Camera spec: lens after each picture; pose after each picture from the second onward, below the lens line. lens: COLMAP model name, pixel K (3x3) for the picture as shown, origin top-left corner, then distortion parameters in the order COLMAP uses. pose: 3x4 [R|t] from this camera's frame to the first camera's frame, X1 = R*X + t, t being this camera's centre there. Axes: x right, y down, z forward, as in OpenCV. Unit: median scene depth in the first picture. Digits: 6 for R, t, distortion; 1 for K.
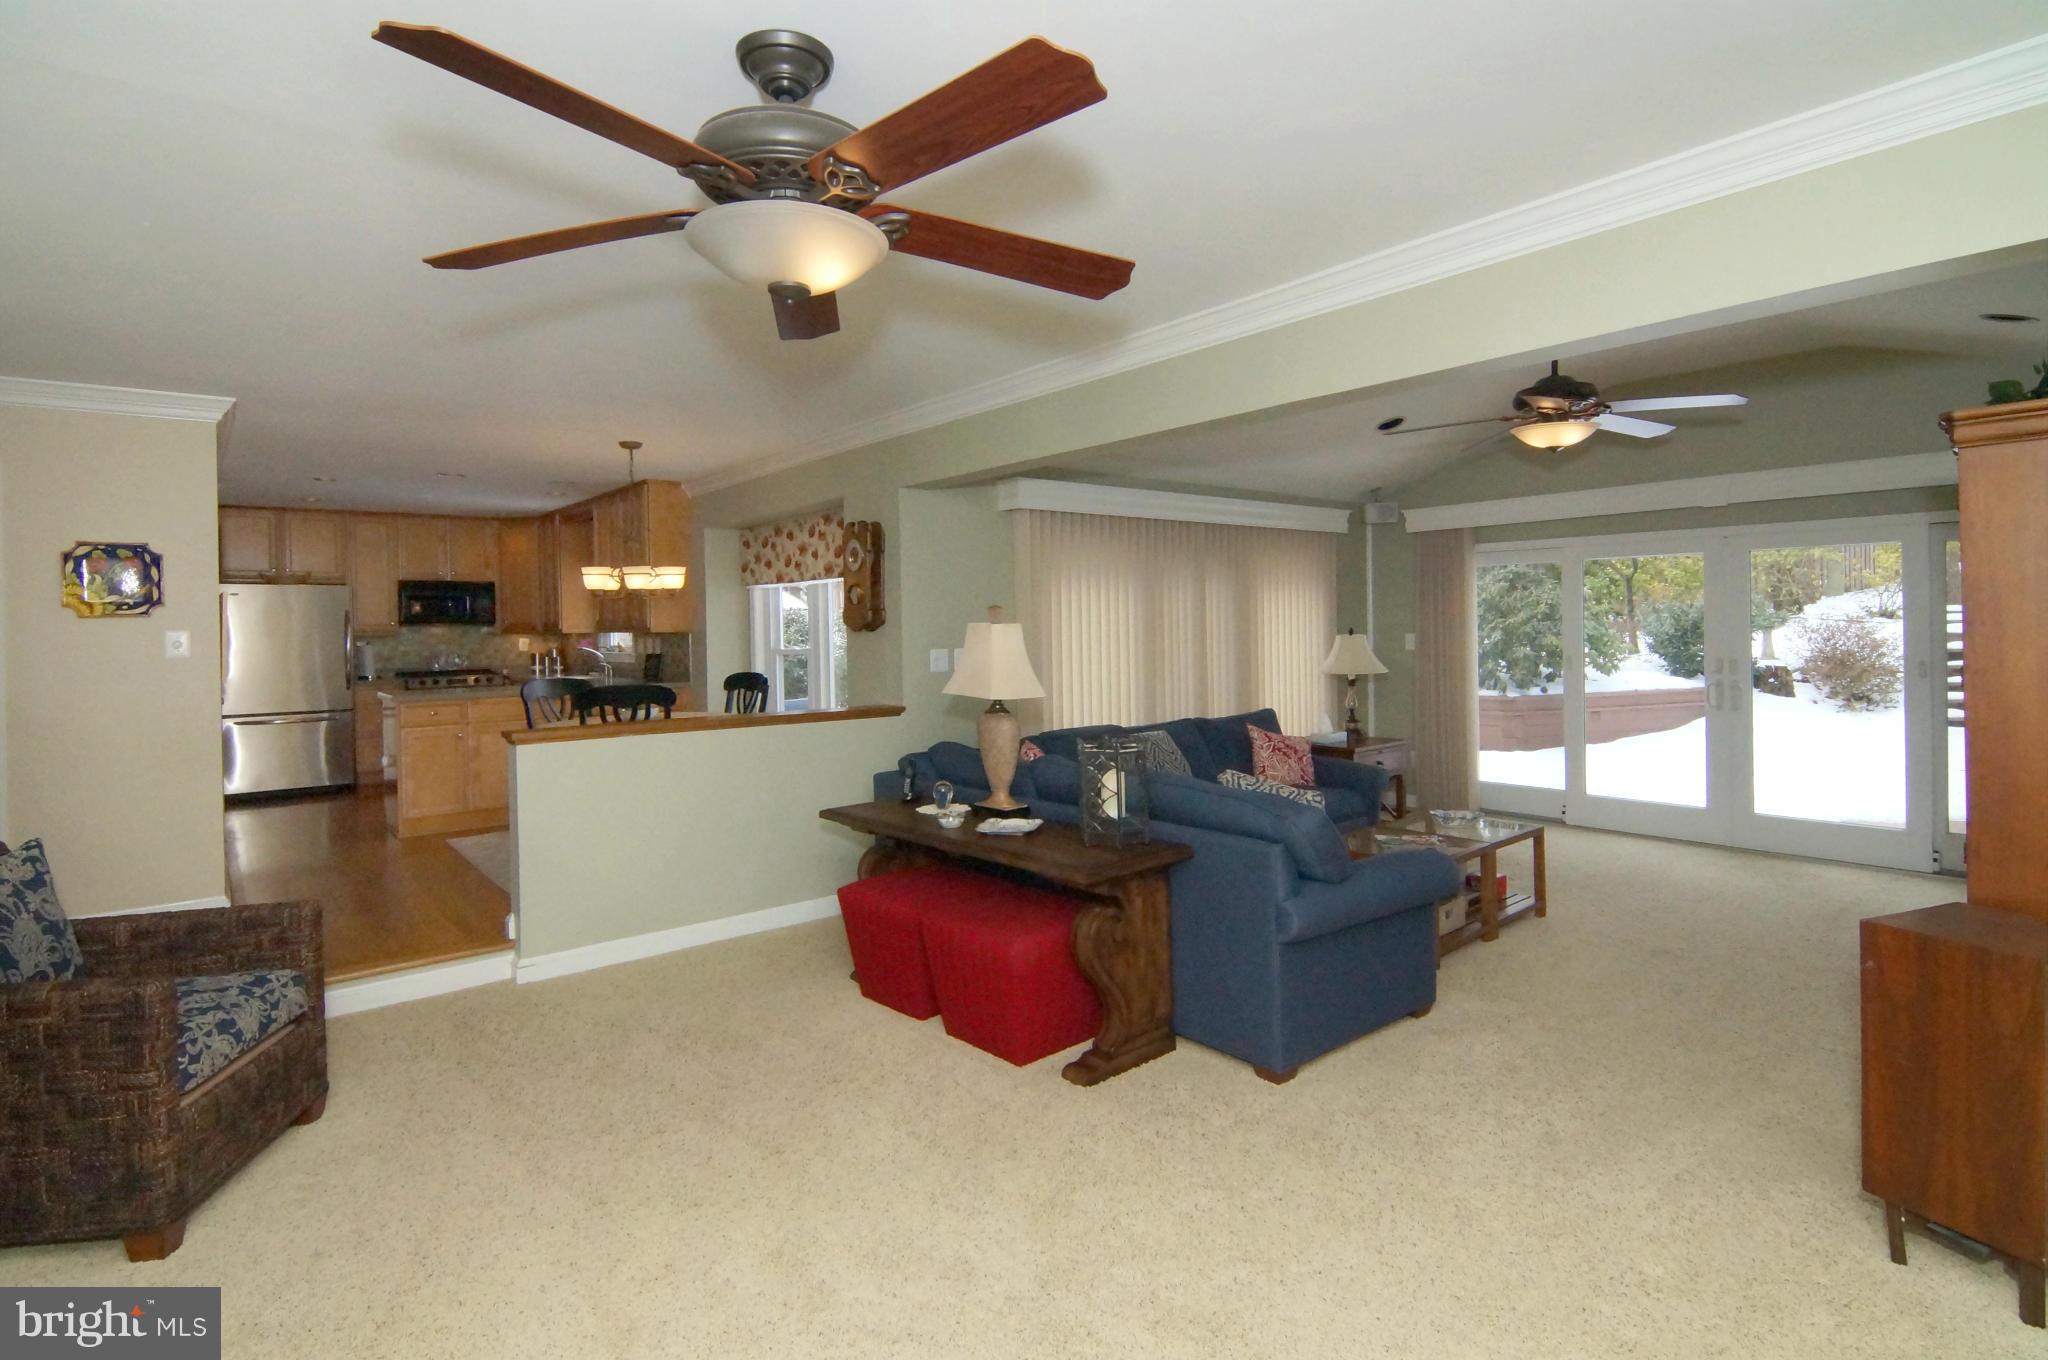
lens RADIAL K [[1007.3, 0, 1077.7], [0, 1007.3, 618.0], [0, 0, 1]] dist [0.005999, -0.008683]
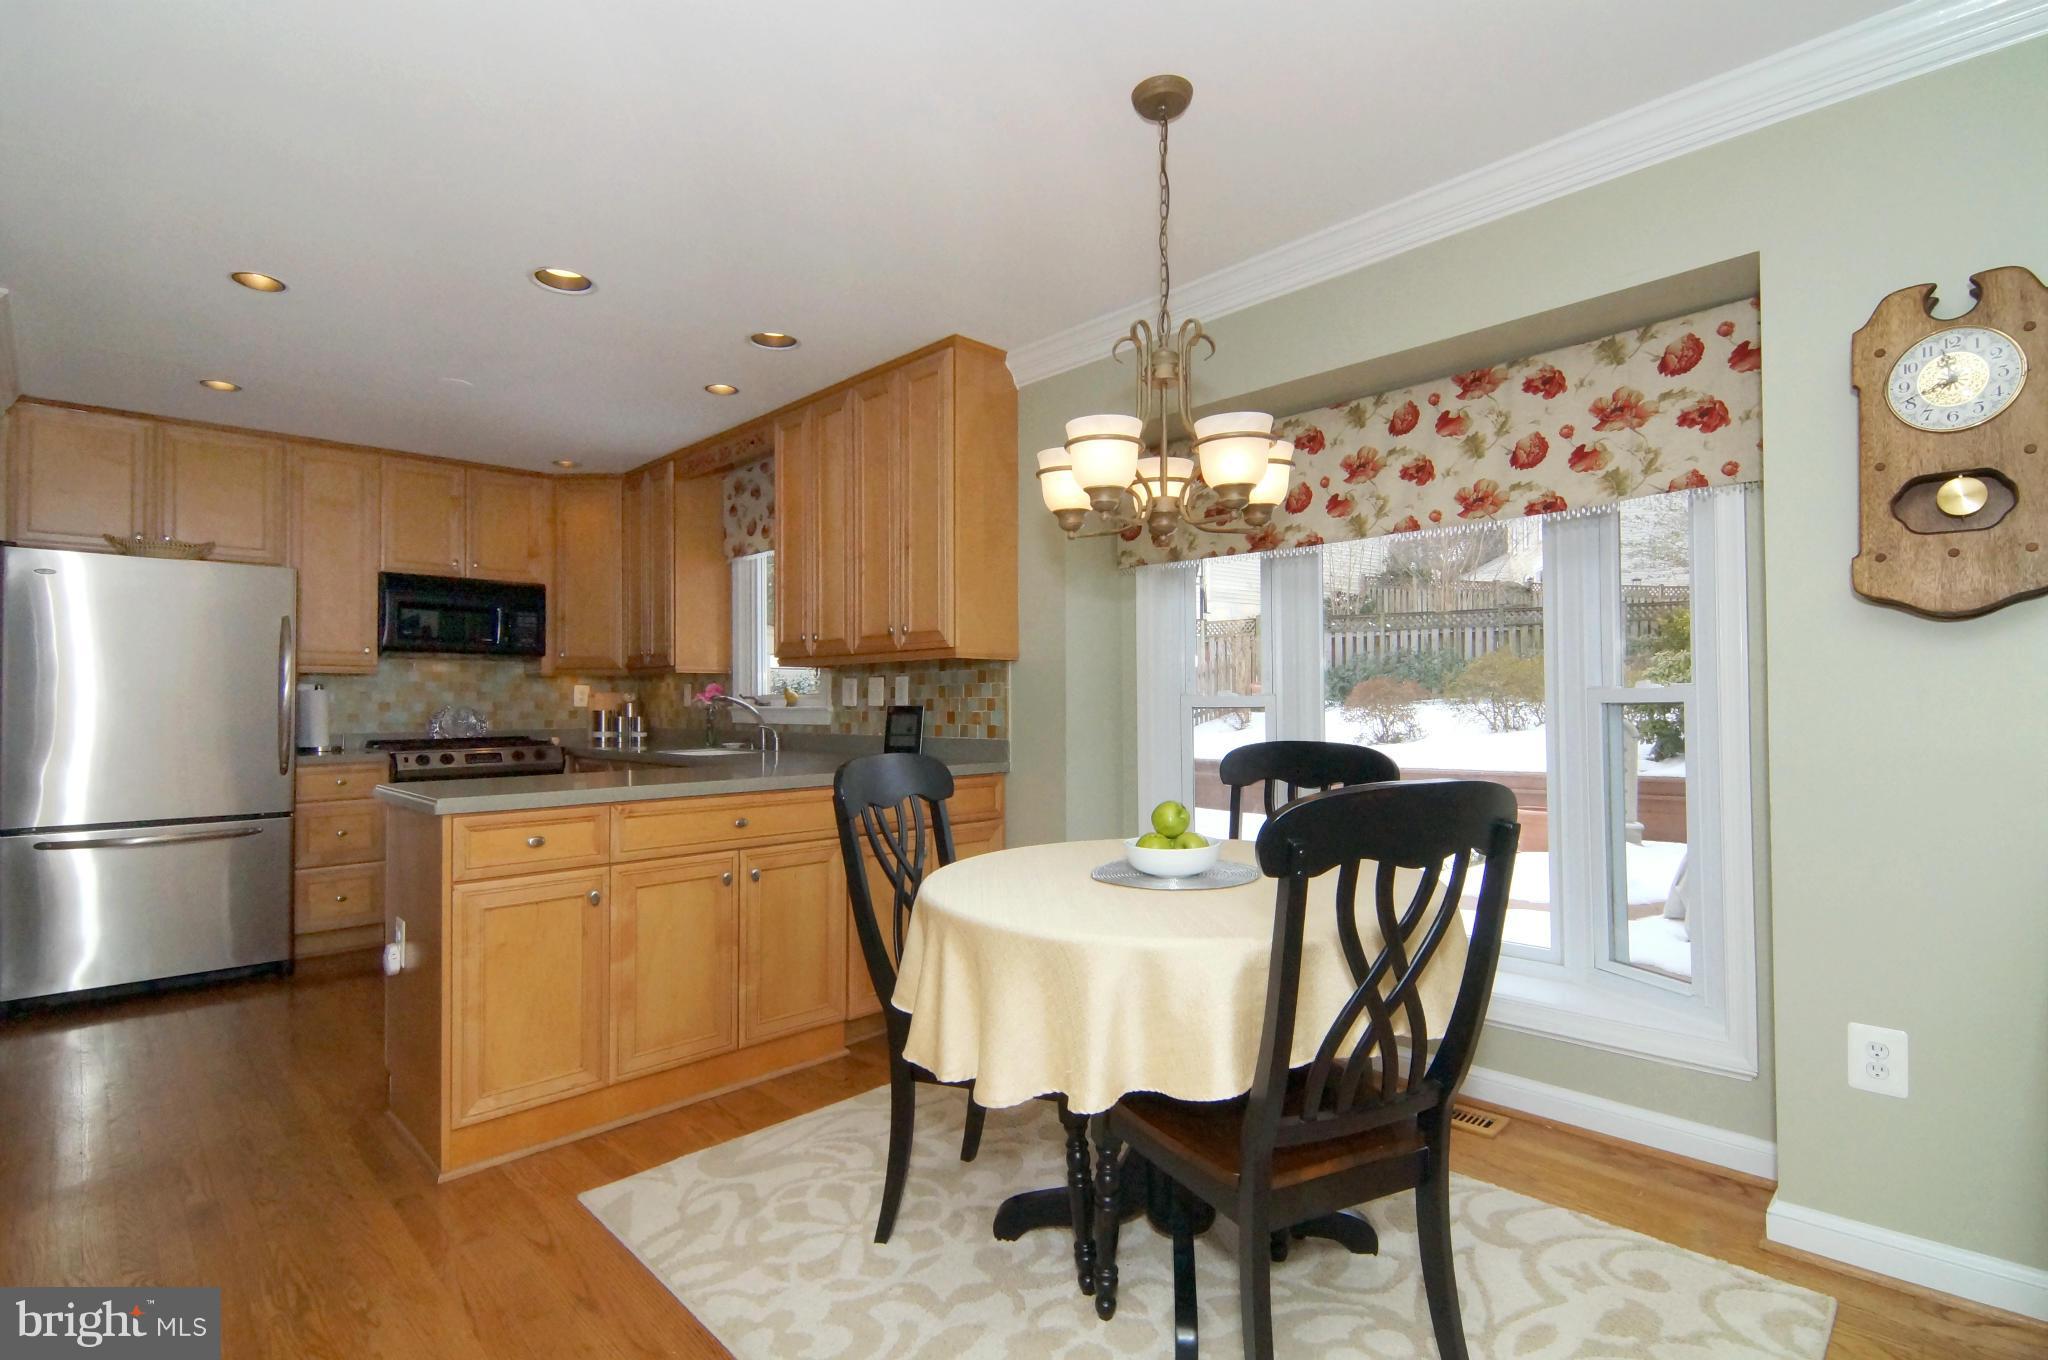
lens RADIAL K [[1007.3, 0, 1061.0], [0, 1007.3, 676.3], [0, 0, 1]] dist [0.005999, -0.008683]
pose [[0.998748, 0.009486, 0.049107, -0.319801], [-0.008571, 0.999786, -0.018811, 0.025498], [-0.049275, 0.018367, 0.998616, 0.421923]]
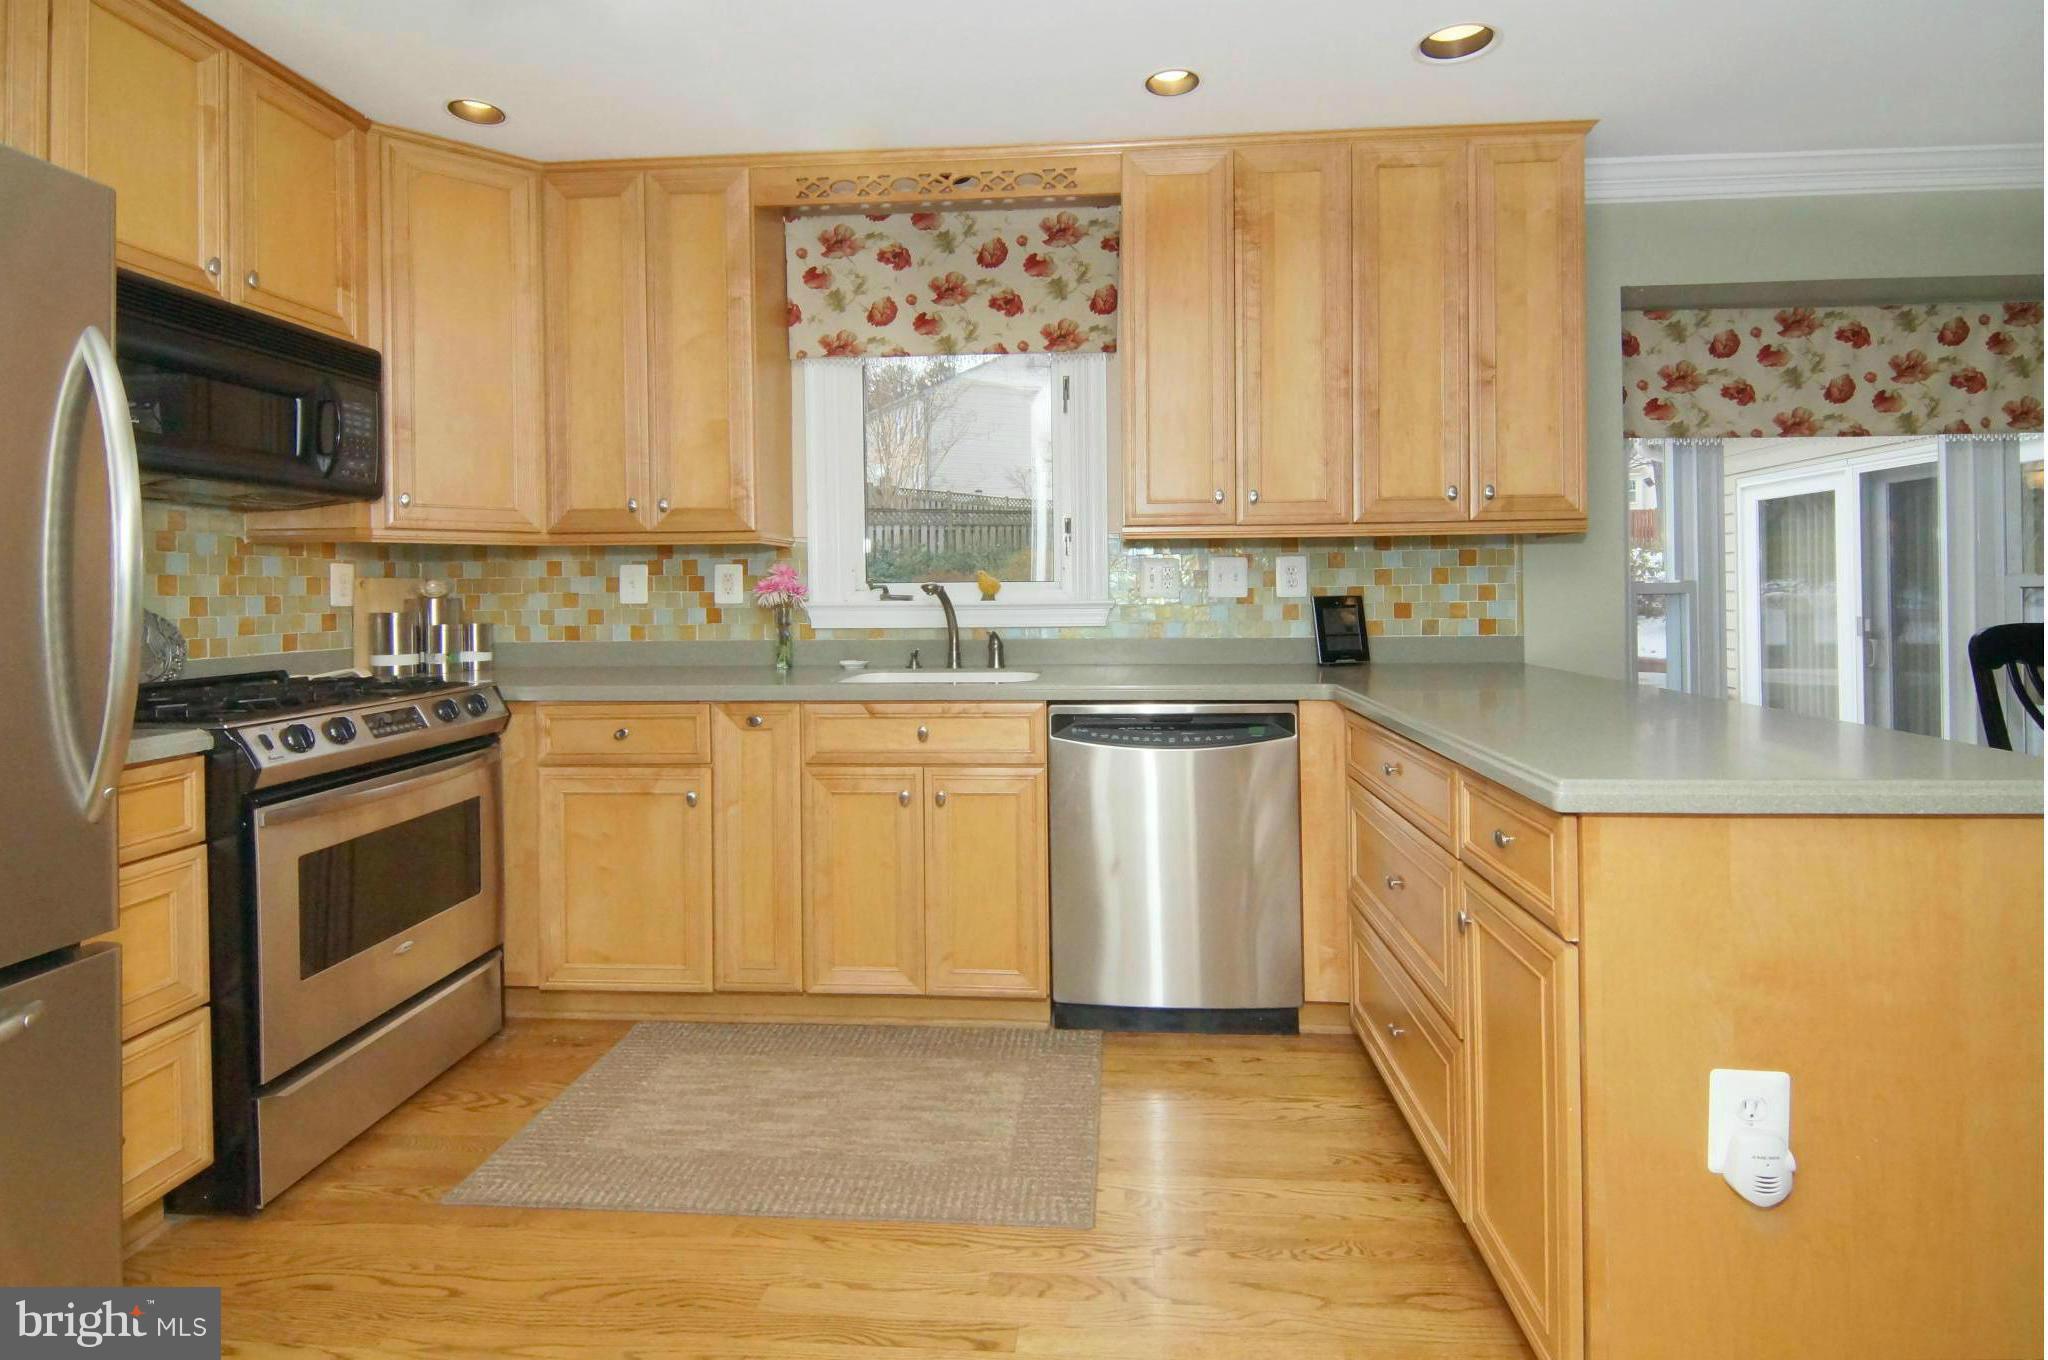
lens RADIAL K [[1007.3, 0, 1036.9], [0, 1007.3, 591.2], [0, 0, 1]] dist [0.005999, -0.008683]
pose [[0.719527, 0.008540, 0.694412, -0.662166], [-0.005213, 0.999963, -0.006897, 0.032007], [-0.694445, 0.001343, 0.719544, 0.696551]]
